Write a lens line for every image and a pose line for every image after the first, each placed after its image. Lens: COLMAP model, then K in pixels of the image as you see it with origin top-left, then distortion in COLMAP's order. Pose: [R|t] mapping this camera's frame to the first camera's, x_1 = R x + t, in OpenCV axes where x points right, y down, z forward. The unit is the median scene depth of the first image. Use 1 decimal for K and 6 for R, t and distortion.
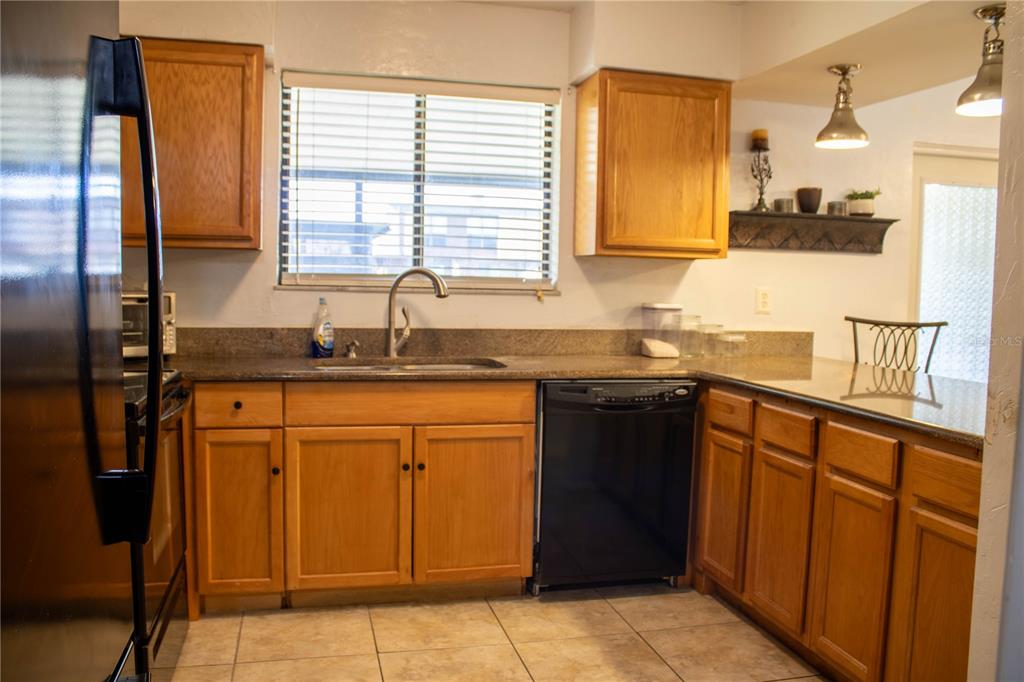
lens RADIAL K [[851.5, 0, 515.9], [0, 851.5, 340.0], [0, 0, 1]] dist [-0.127353, 0.083669]
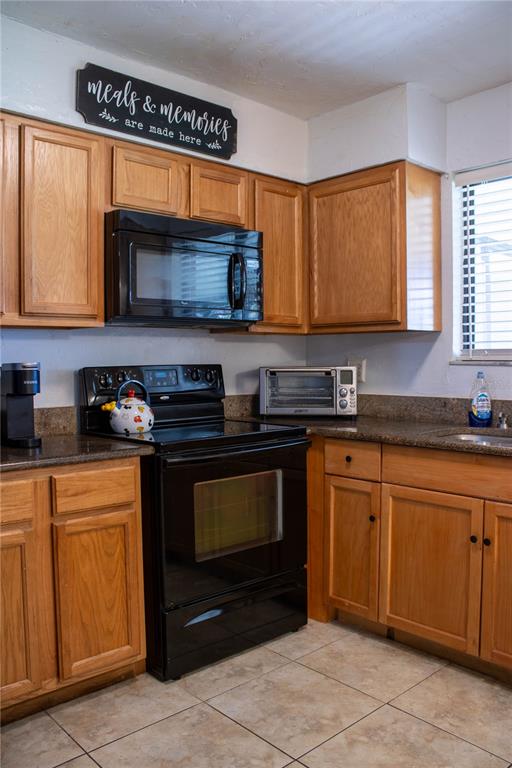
lens RADIAL K [[638.7, 0, 254.2], [0, 638.7, 383.9], [0, 0, 1]] dist [-0.127353, 0.083669]
pose [[0.470433, 0.010821, -0.882369, 0.398008], [-0.042530, 0.999041, -0.010423, -0.015055], [0.881410, 0.042430, 0.470442, 0.413520]]
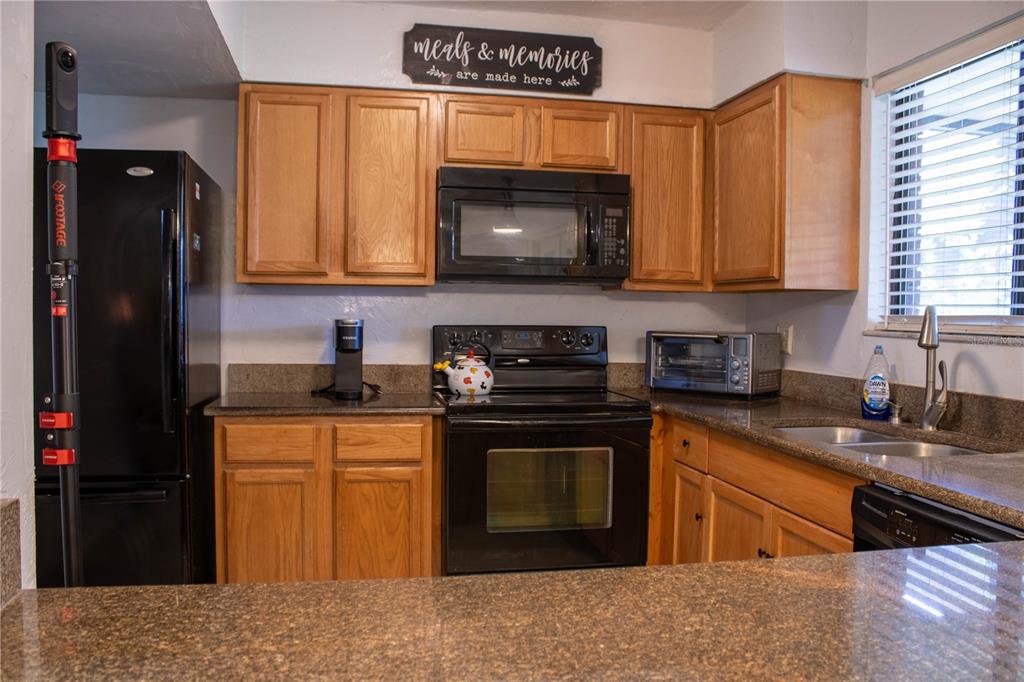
lens RADIAL K [[851.5, 0, 517.5], [0, 851.5, 346.6], [0, 0, 1]] dist [-0.127353, 0.083669]
pose [[-0.049332, 0.018160, -0.998617, 0.667998], [-0.081820, 0.996401, 0.022161, -0.043284], [0.995425, 0.082800, -0.047669, 0.789720]]
